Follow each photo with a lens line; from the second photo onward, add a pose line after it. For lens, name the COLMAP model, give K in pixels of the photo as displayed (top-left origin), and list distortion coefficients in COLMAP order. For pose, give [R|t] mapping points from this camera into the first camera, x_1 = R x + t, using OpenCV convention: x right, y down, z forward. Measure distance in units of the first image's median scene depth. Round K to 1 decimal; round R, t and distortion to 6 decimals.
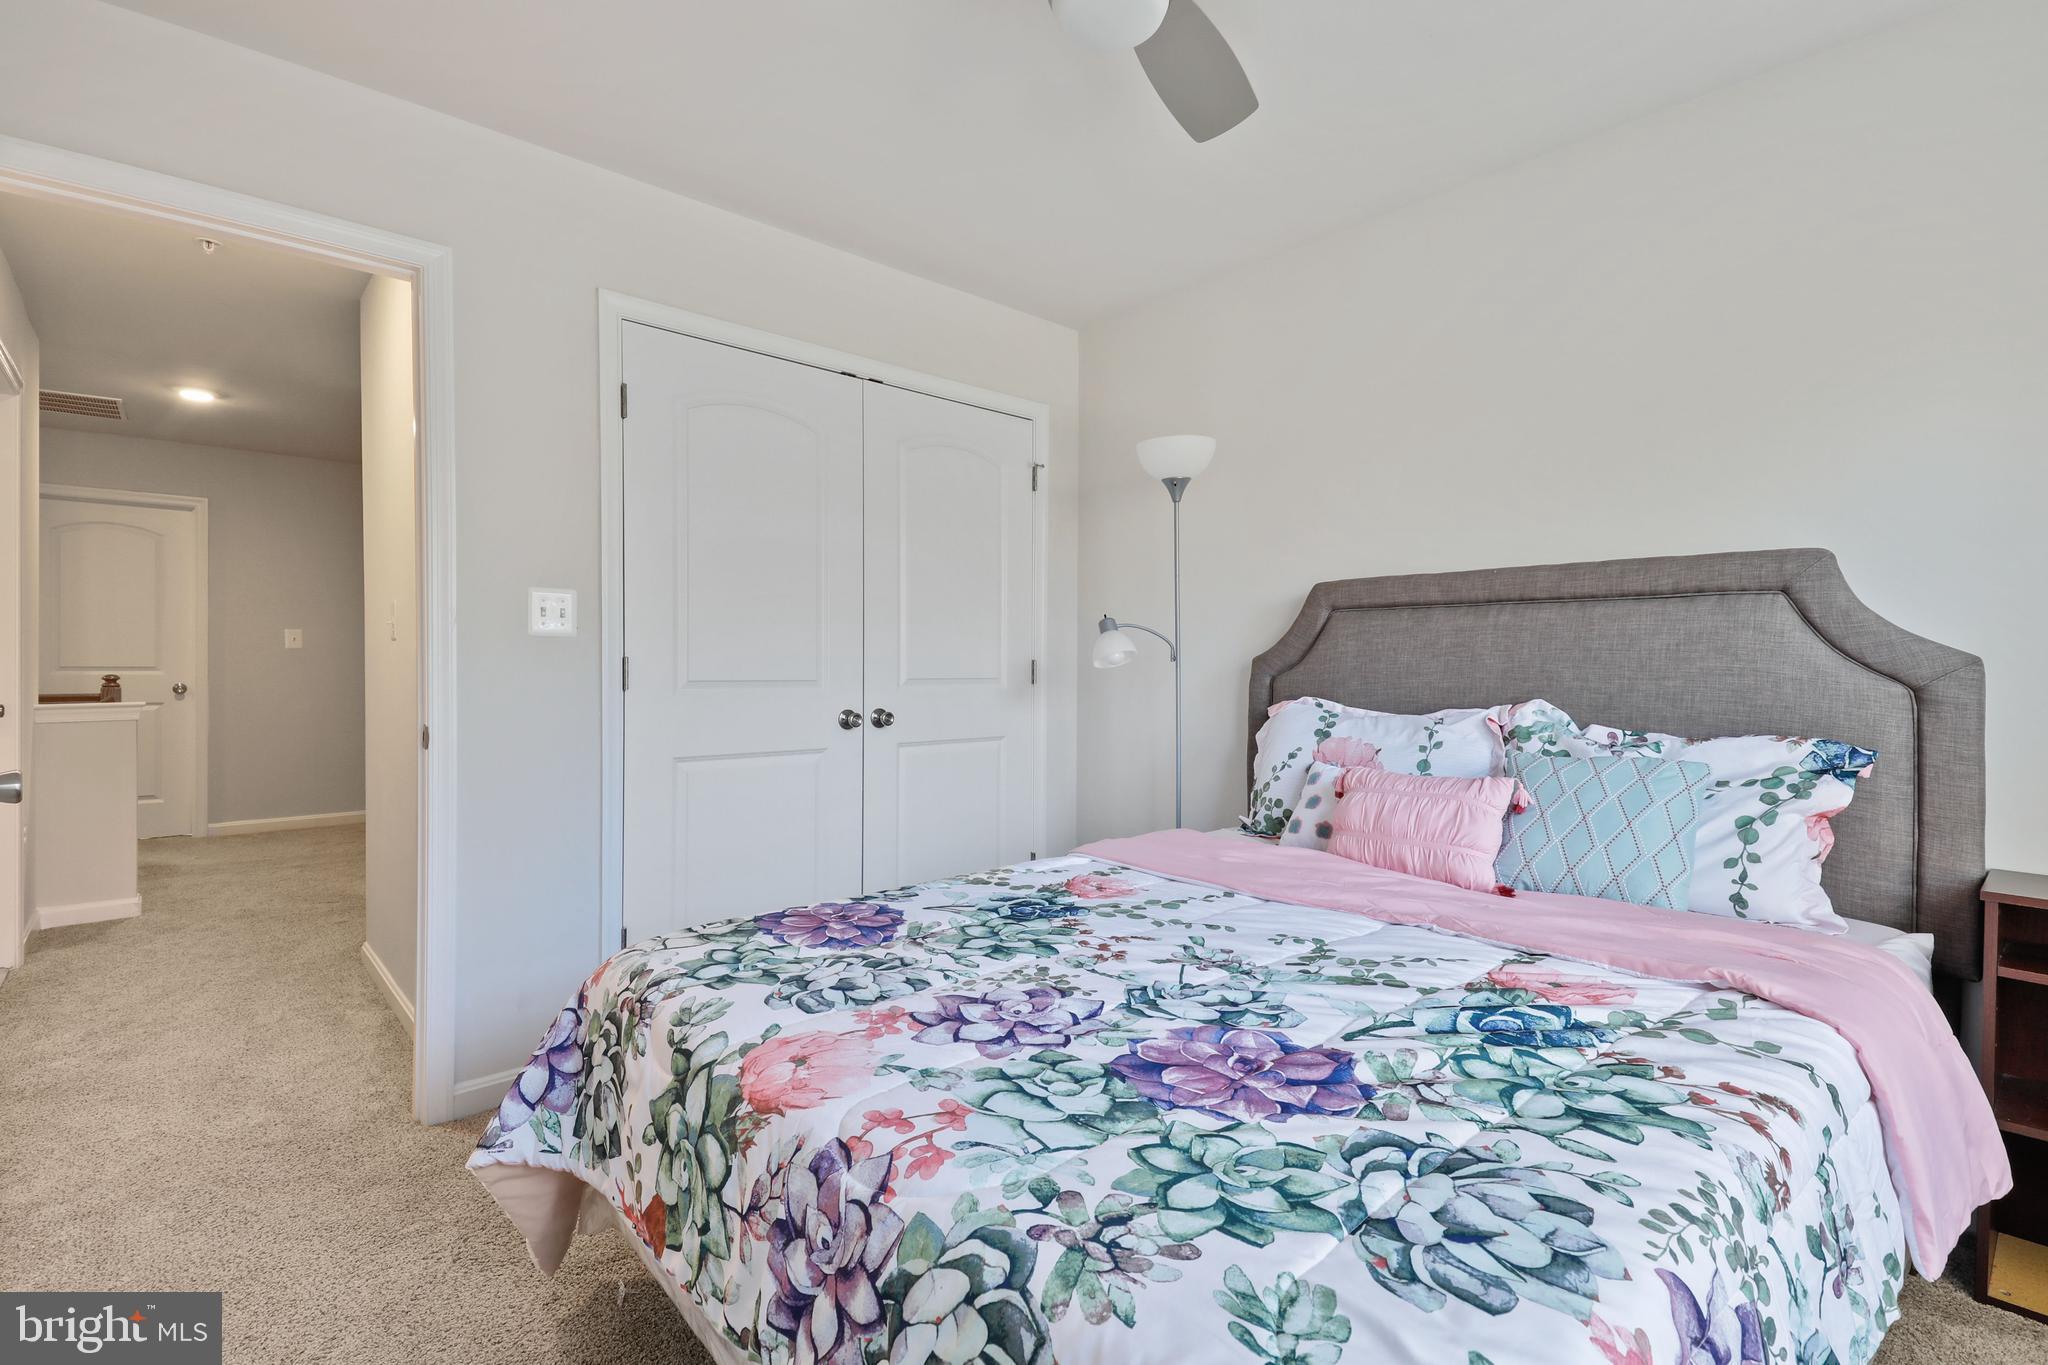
lens RADIAL K [[916.8, 0, 1016.8], [0, 916.8, 664.3], [0, 0, 1]] dist [0.041638, -0.009797]
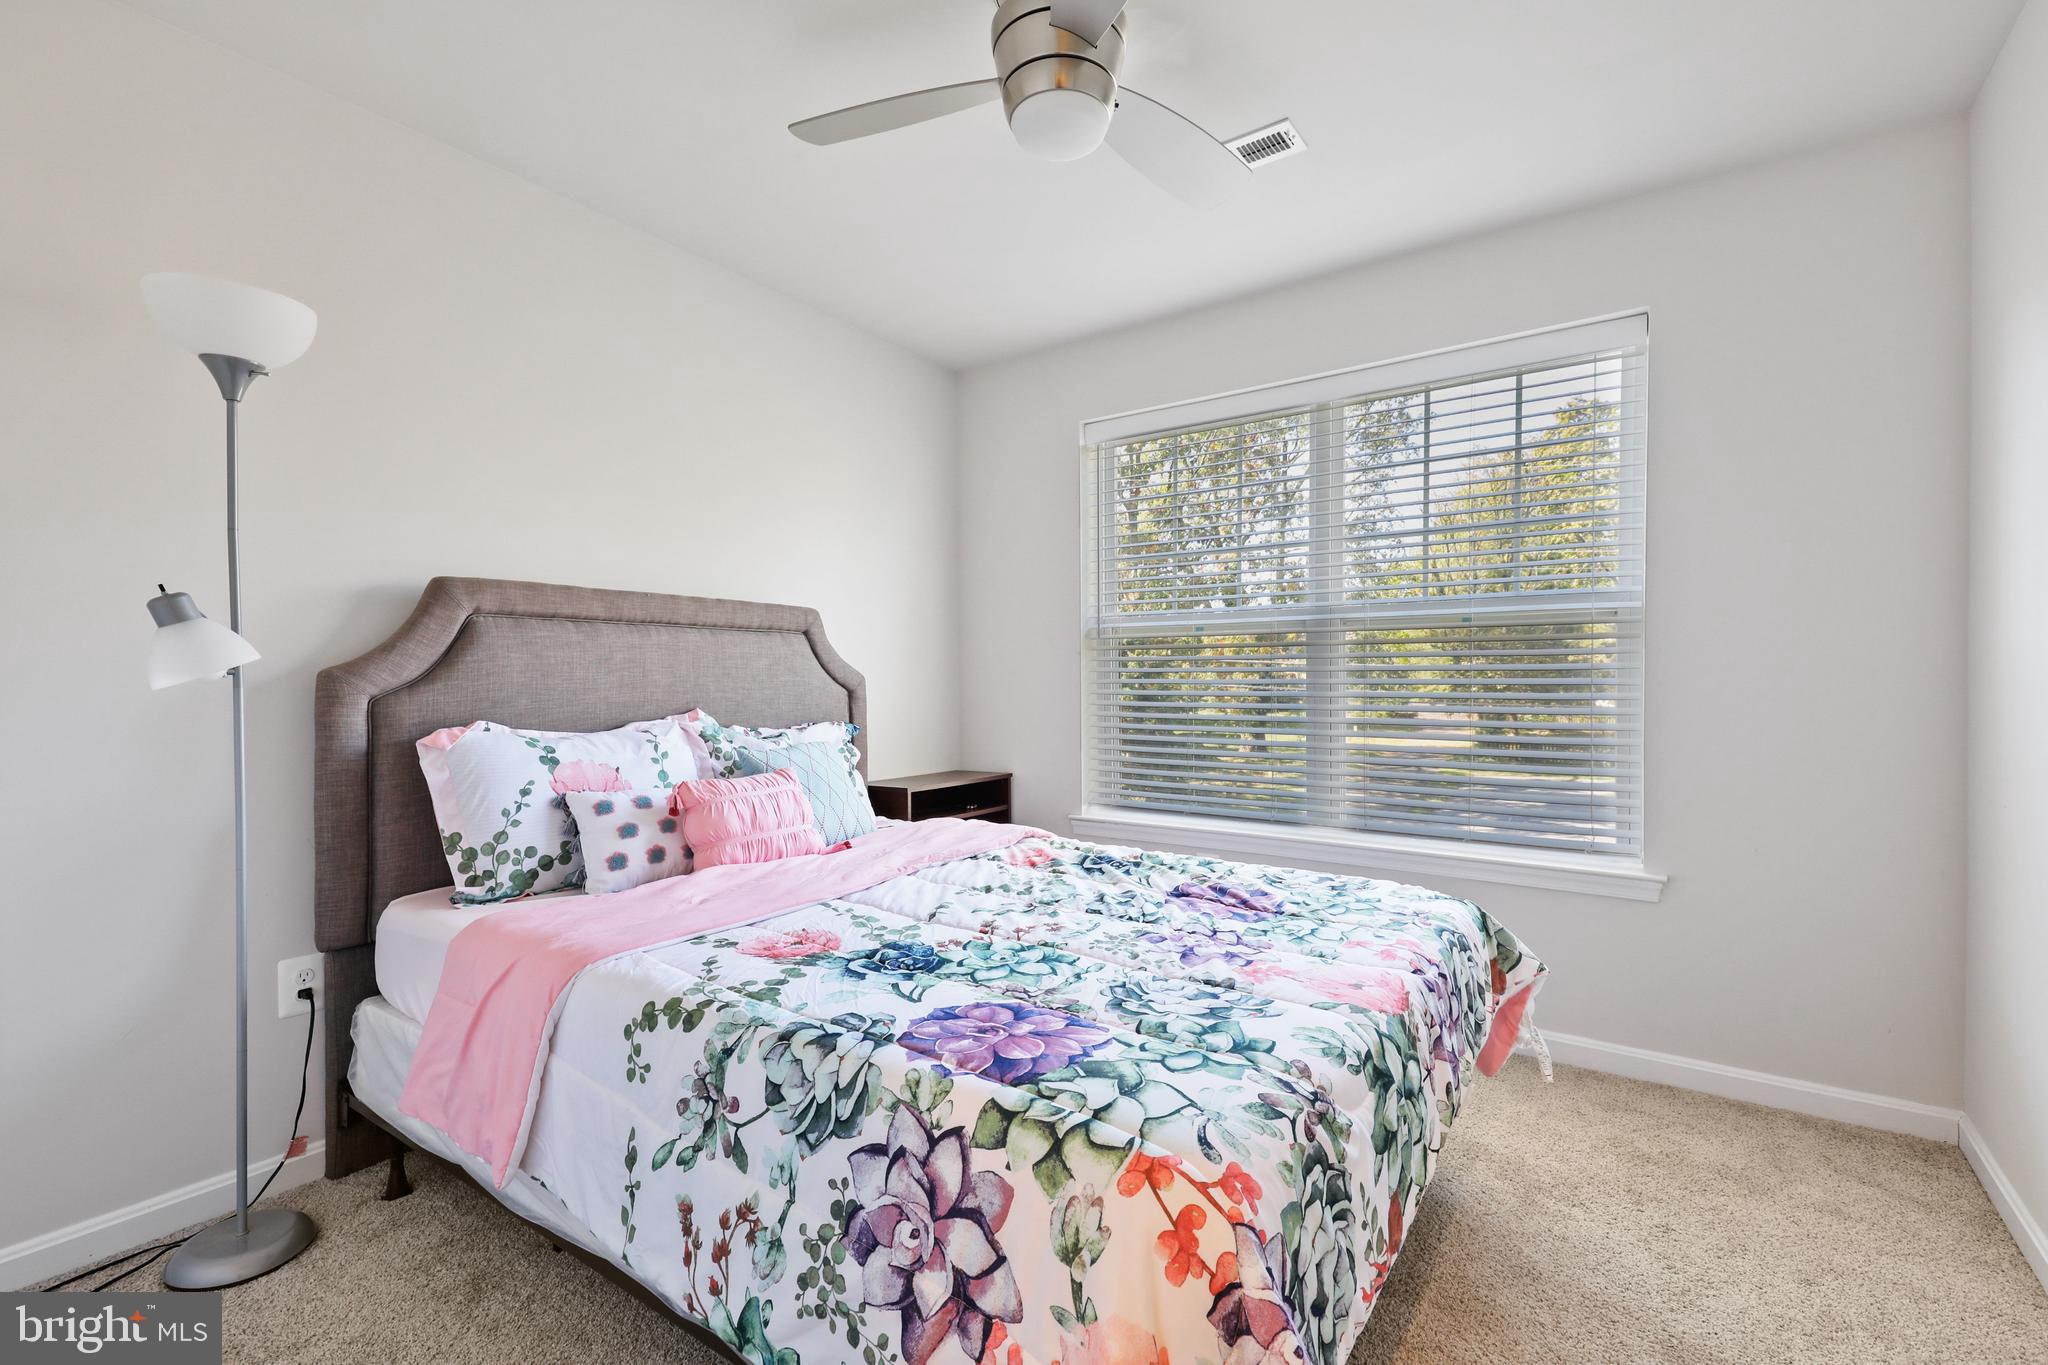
lens RADIAL K [[916.8, 0, 1012.5], [0, 916.8, 693.2], [0, 0, 1]] dist [0.041638, -0.009797]
pose [[-0.230258, -0.017218, 0.972977, -0.824870], [0.003368, 0.999823, 0.018490, -0.003106], [-0.973124, 0.007534, -0.230159, 1.058113]]
